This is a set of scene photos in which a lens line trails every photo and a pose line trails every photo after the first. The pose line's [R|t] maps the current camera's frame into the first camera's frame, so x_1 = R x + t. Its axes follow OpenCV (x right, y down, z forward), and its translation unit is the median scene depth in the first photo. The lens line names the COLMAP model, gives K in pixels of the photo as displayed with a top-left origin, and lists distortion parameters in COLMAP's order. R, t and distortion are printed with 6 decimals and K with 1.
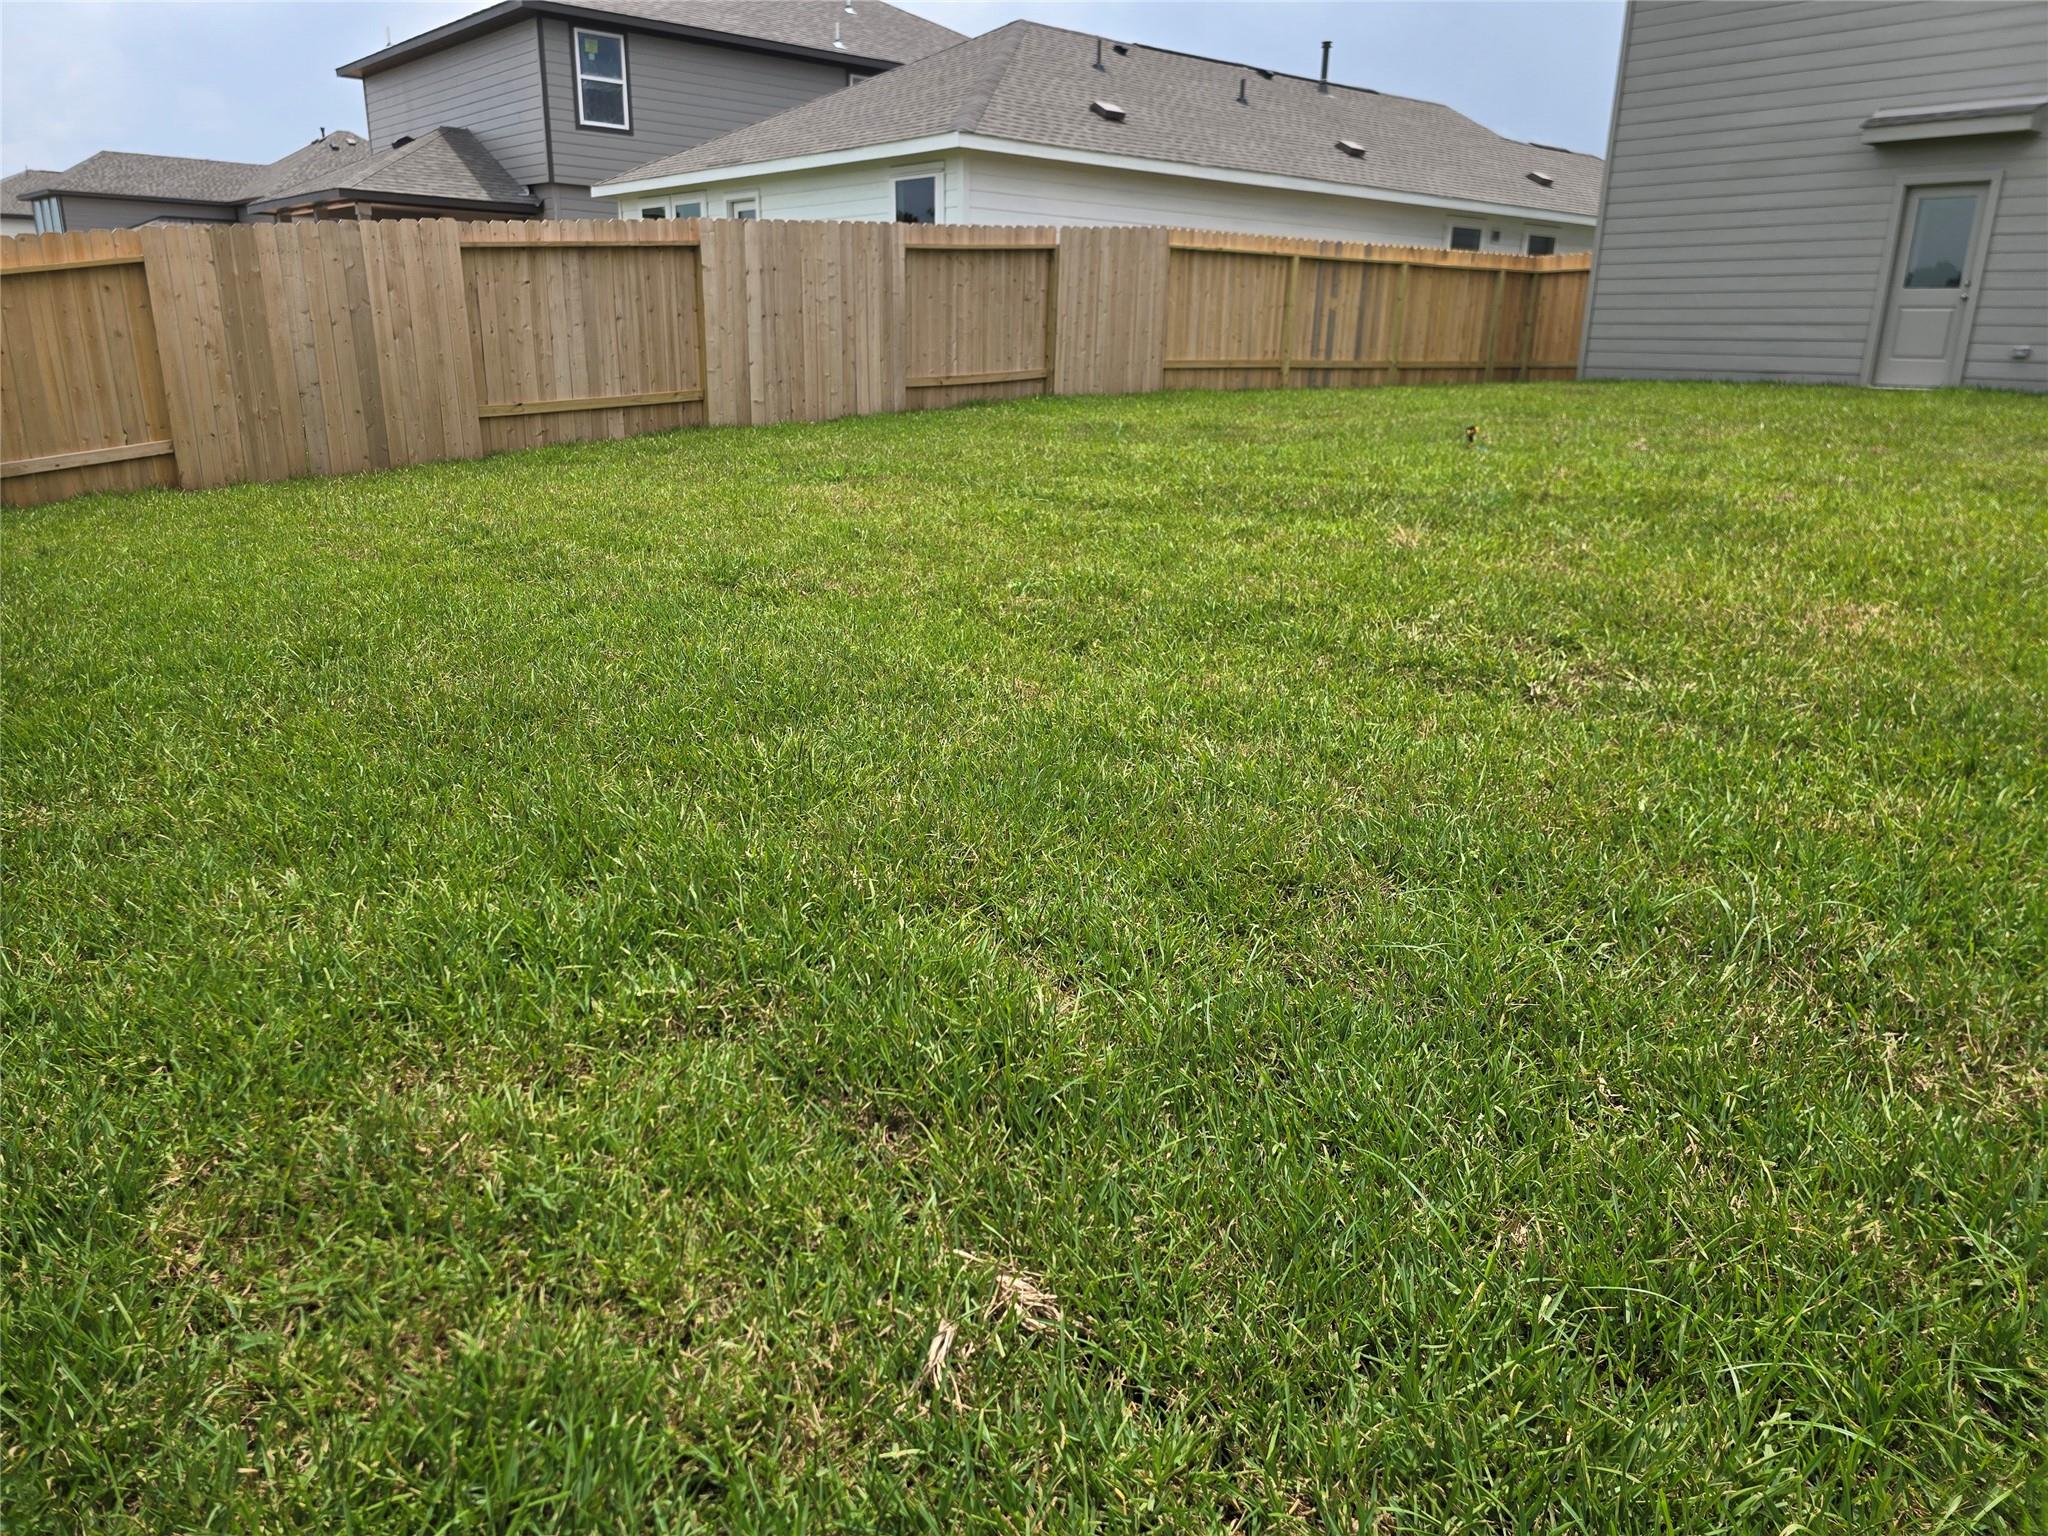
lens RADIAL K [[1373.3, 0, 1022.7], [0, 1373.3, 769.3], [0, 0, 1]] dist [0.013028, -0.003579]
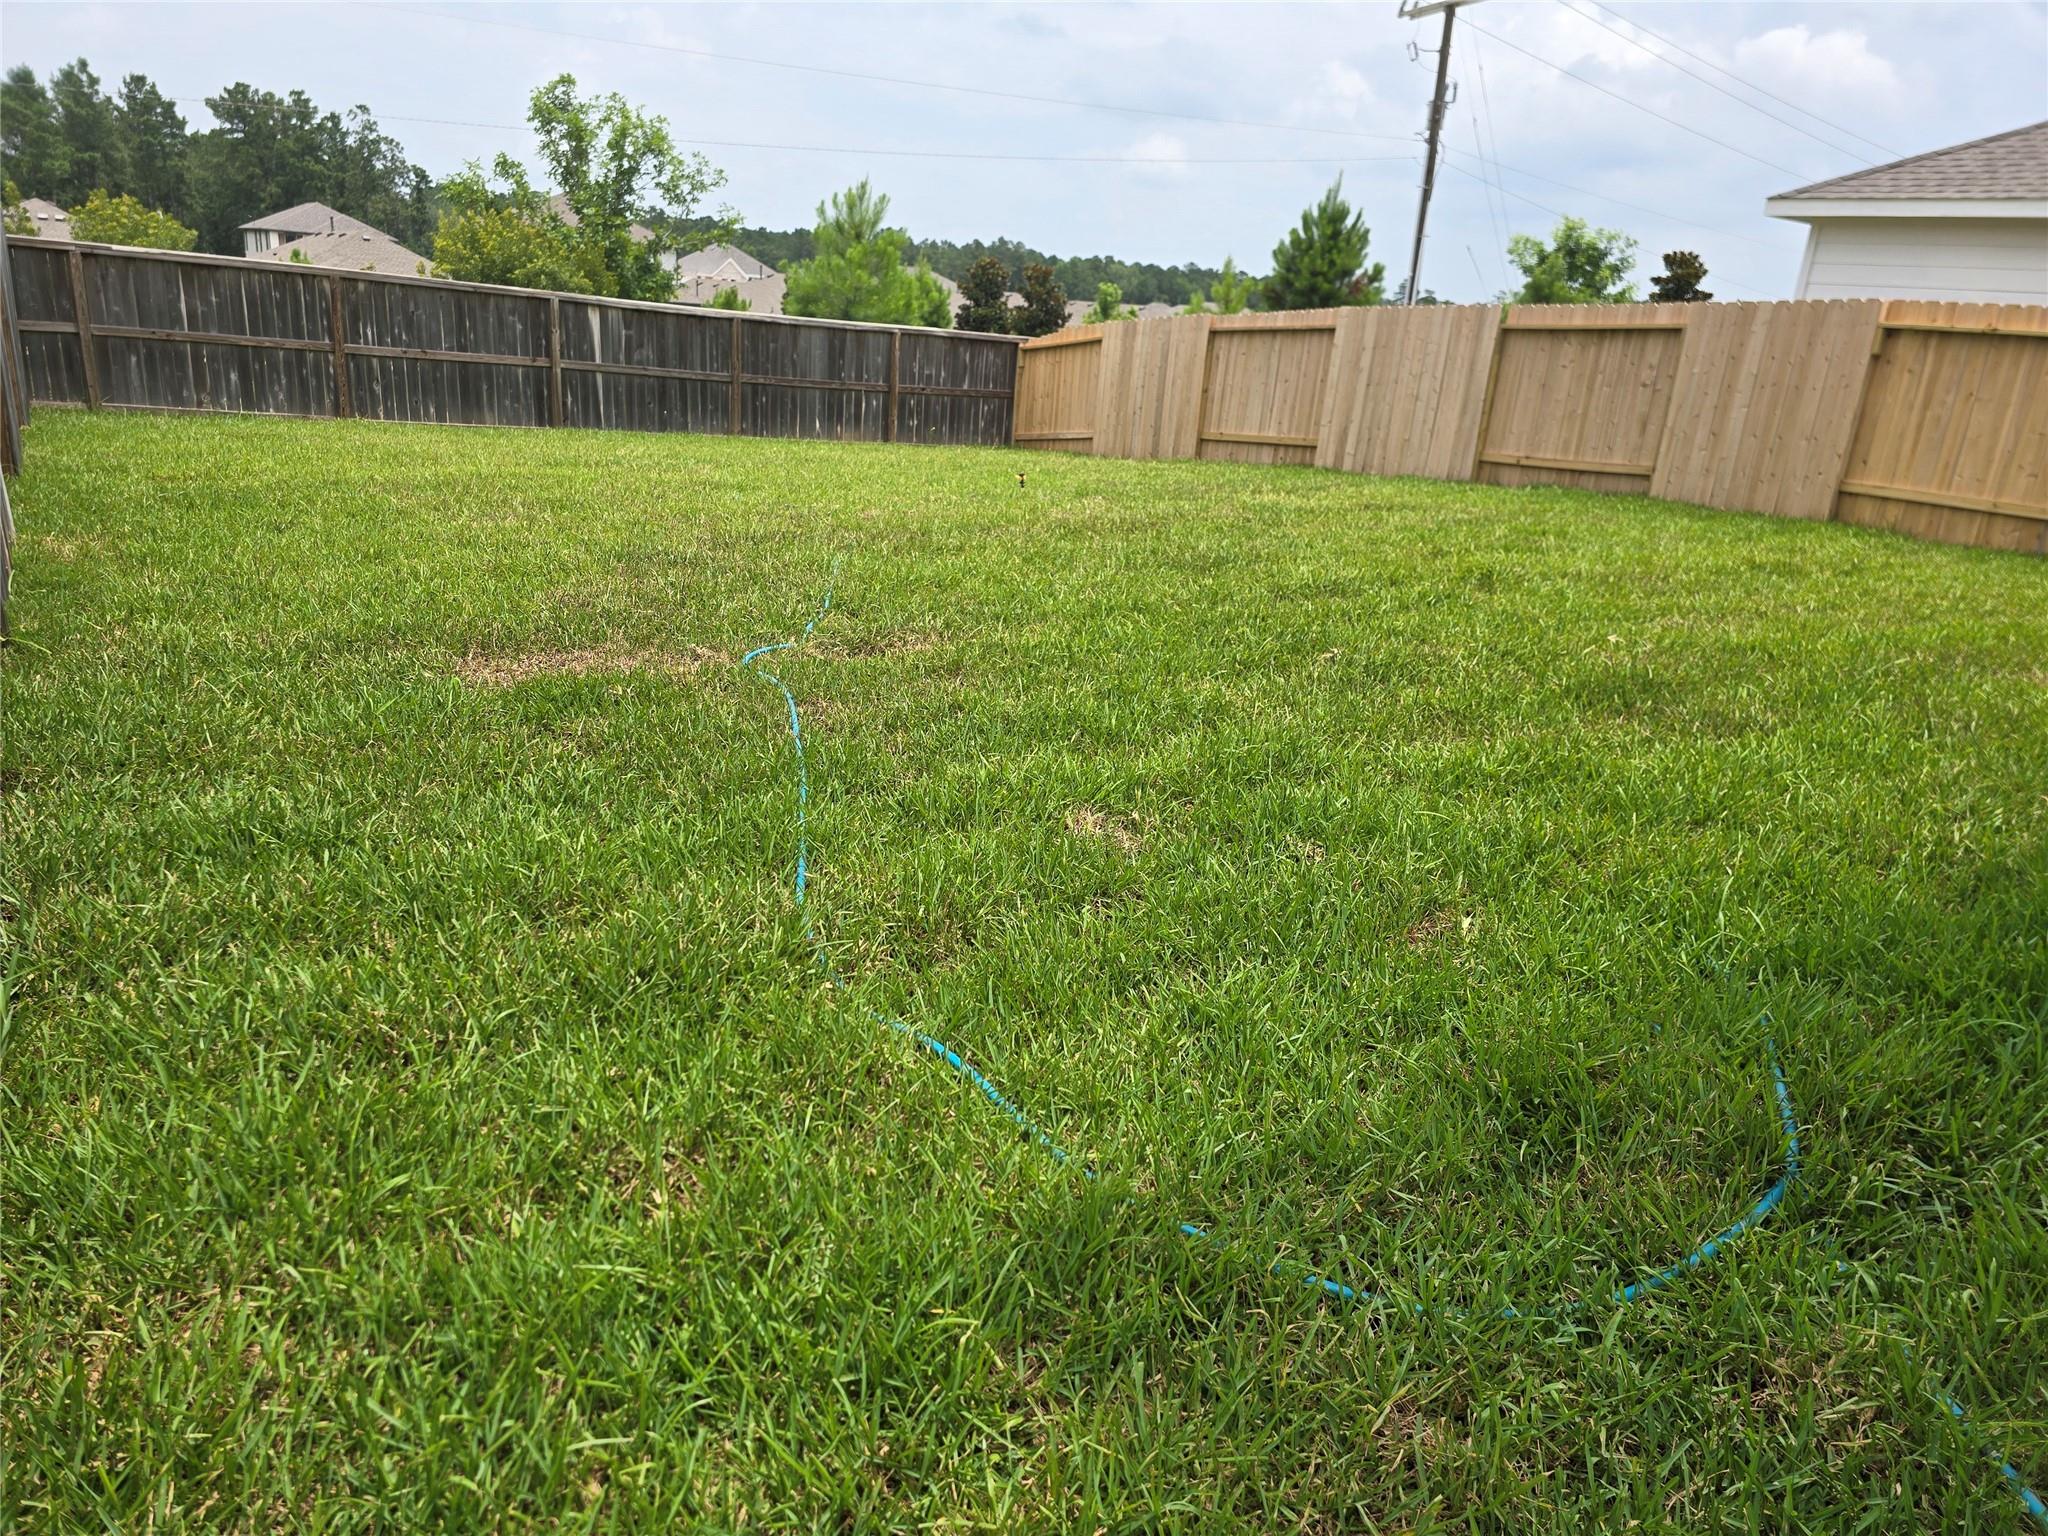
lens RADIAL K [[1373.3, 0, 1021.4], [0, 1373.3, 770.1], [0, 0, 1]] dist [0.013028, -0.003579]
pose [[-0.009986, 0.304244, -0.952542, 0.944334], [-0.357634, 0.888494, 0.287536, -0.236165], [0.933808, 0.343533, 0.099935, 0.627536]]
